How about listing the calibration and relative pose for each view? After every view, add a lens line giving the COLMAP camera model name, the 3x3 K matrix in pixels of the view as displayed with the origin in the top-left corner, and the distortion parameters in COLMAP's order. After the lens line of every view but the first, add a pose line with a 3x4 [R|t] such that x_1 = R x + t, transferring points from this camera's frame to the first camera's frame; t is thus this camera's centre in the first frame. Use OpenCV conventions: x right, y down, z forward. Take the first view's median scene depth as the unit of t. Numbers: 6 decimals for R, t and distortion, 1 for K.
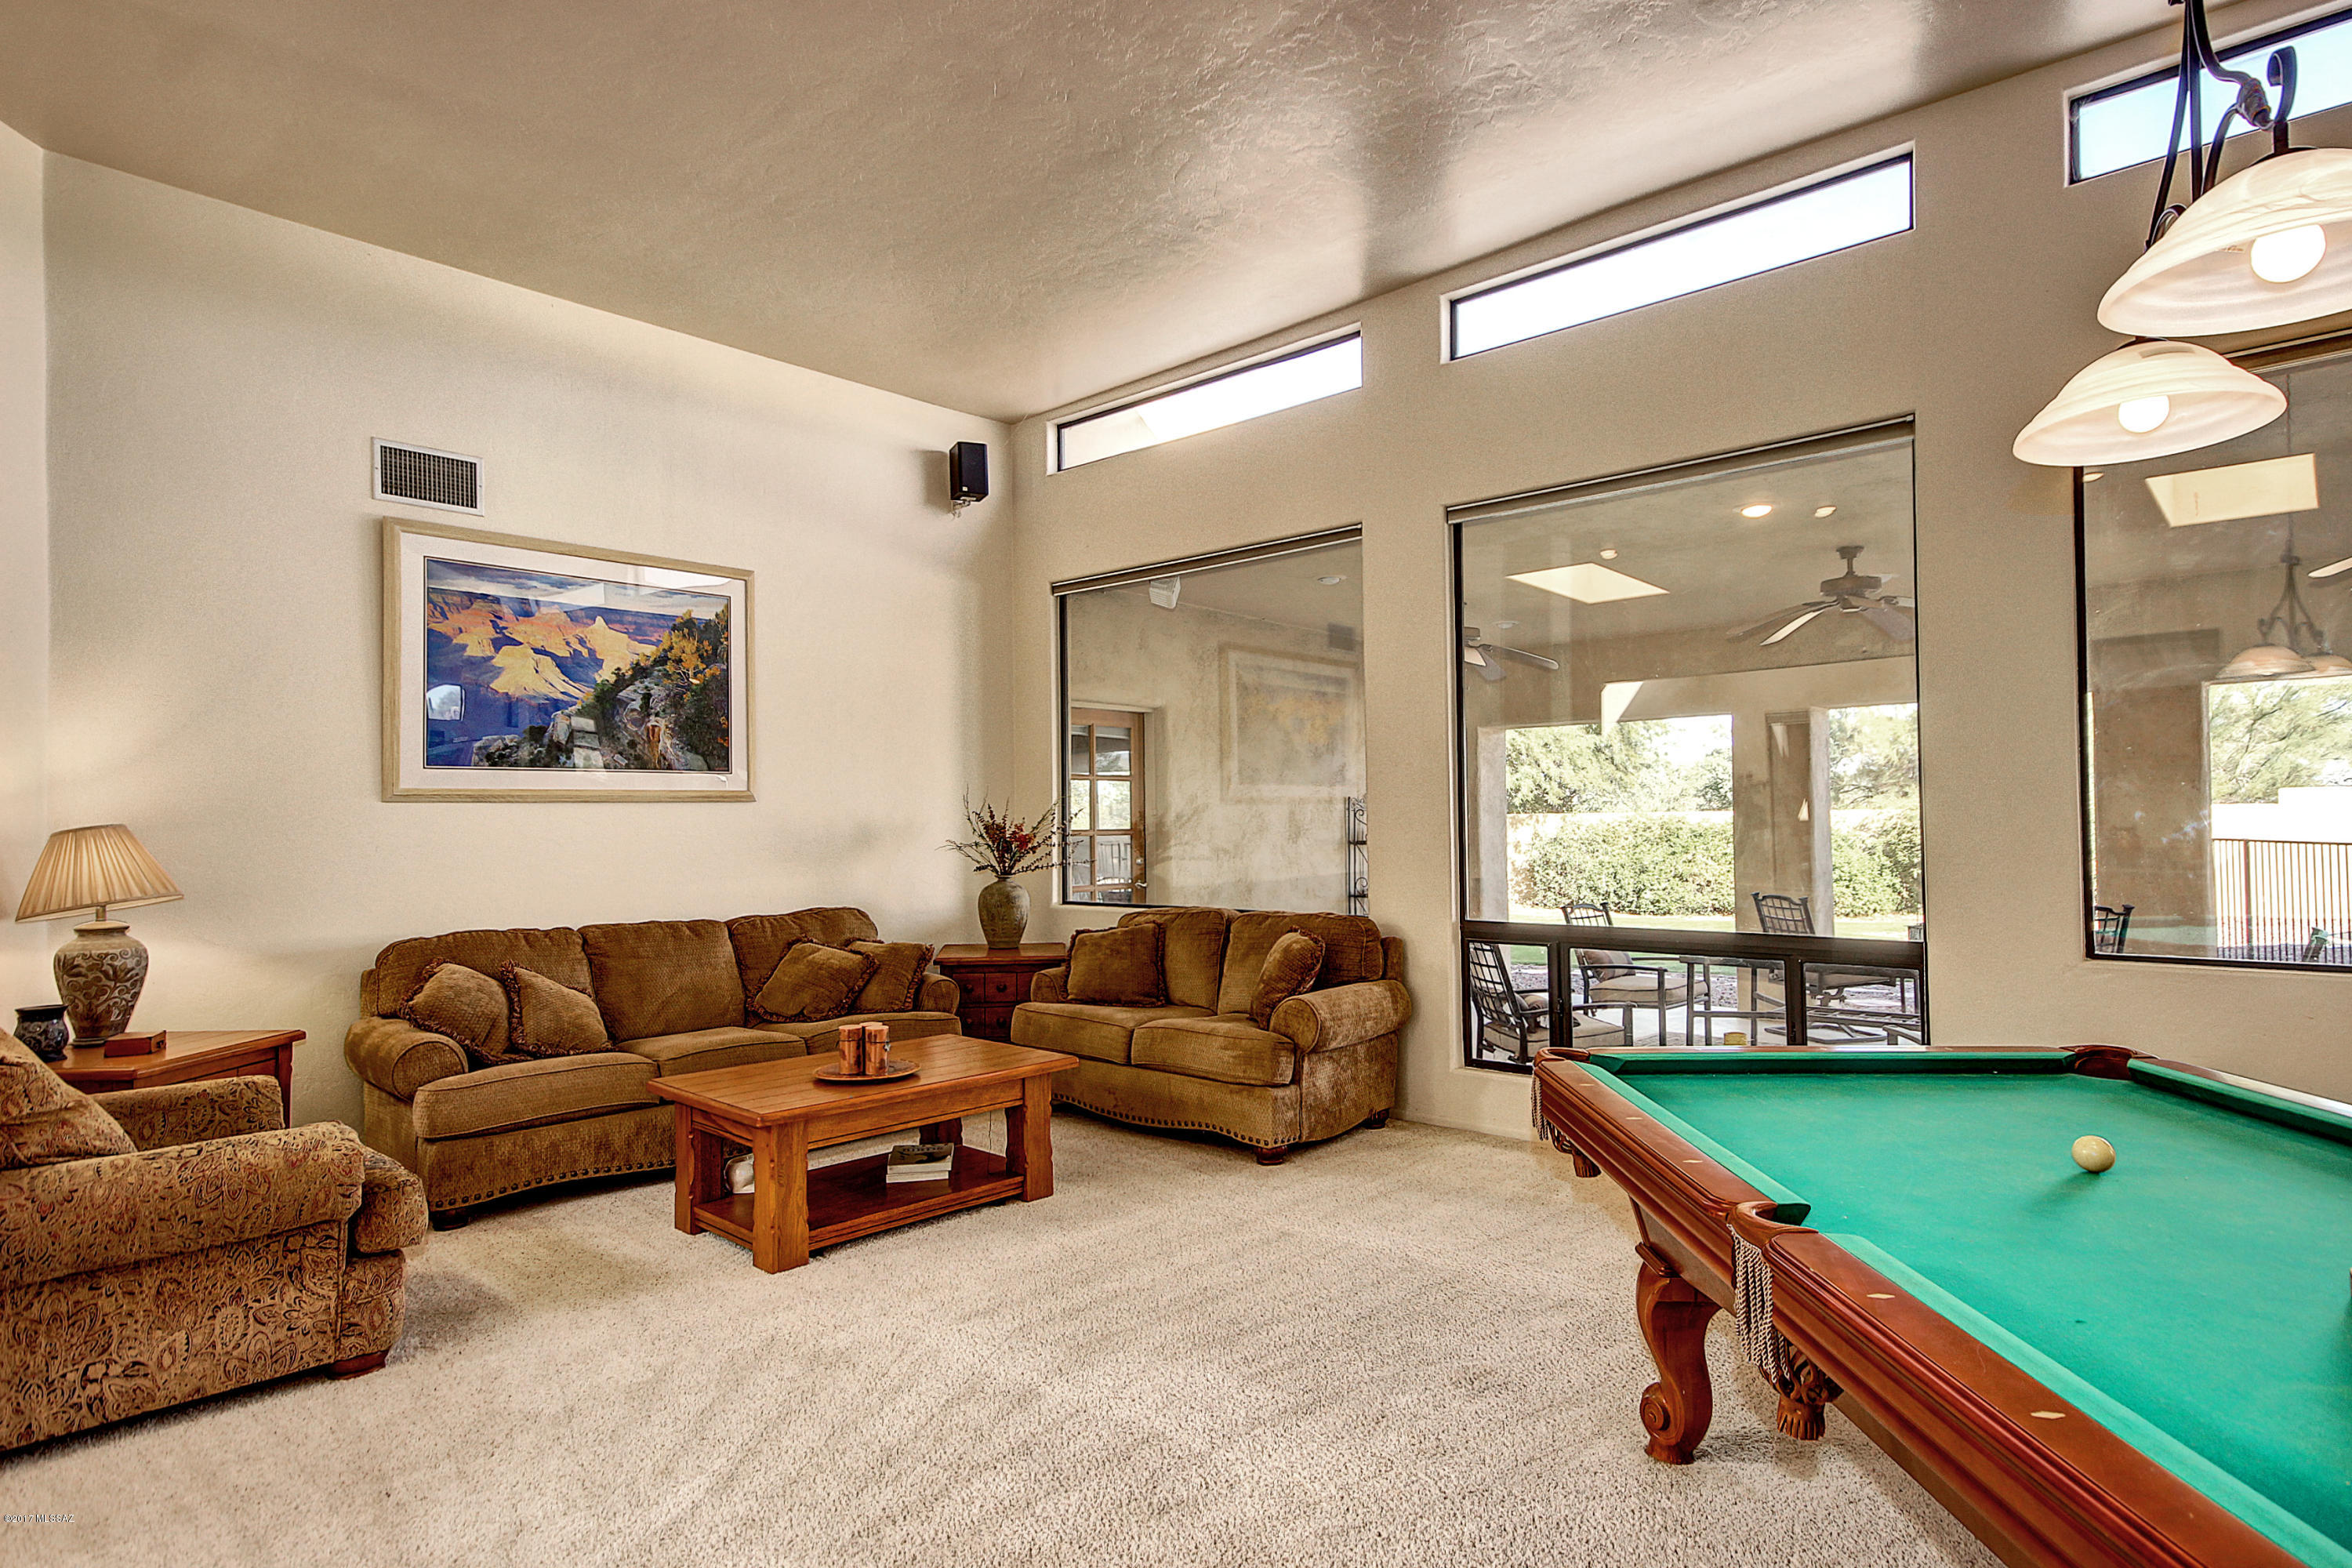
lens RADIAL K [[1289.3, 0, 1192.6], [0, 1289.3, 781.7], [0, 0, 1]] dist [0.032850, 0.002562]
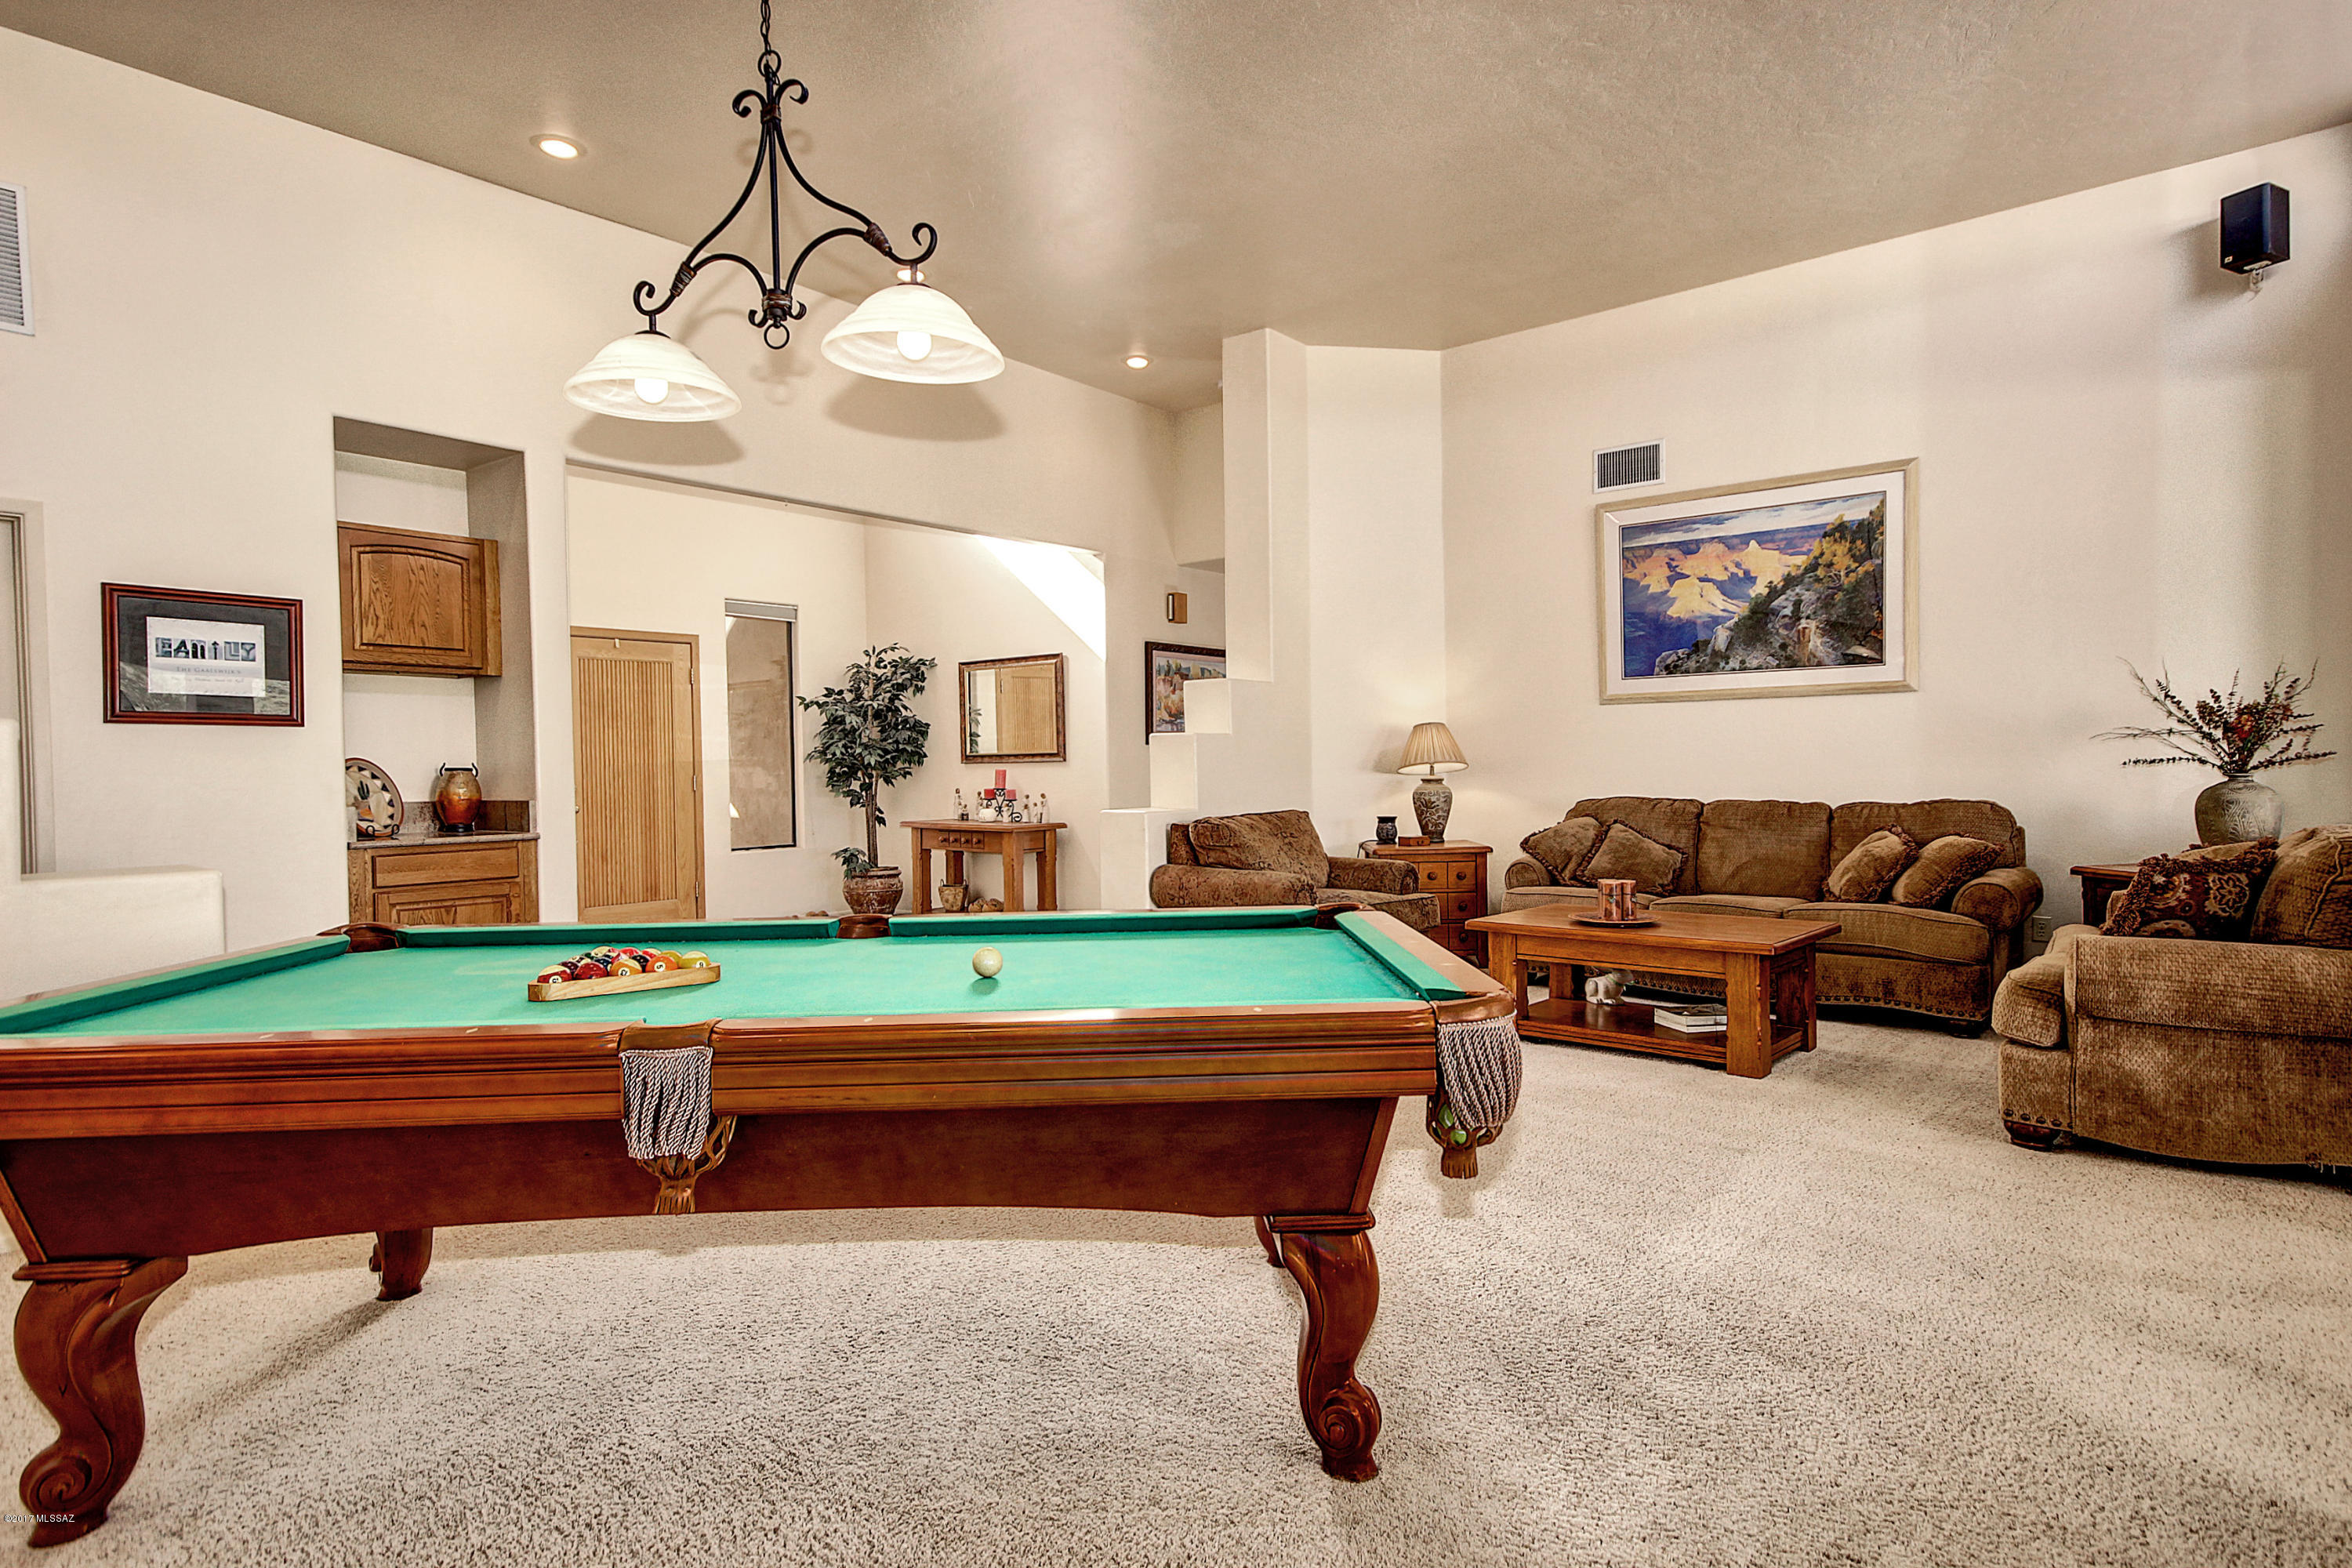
lens RADIAL K [[1289.3, 0, 1184.4], [0, 1289.3, 781.8], [0, 0, 1]] dist [0.032850, 0.002562]
pose [[0.043847, 0.026858, -0.998677, 0.701463], [0.039734, 0.998801, 0.028606, 0.036946], [0.998248, -0.040936, 0.042727, 0.427737]]
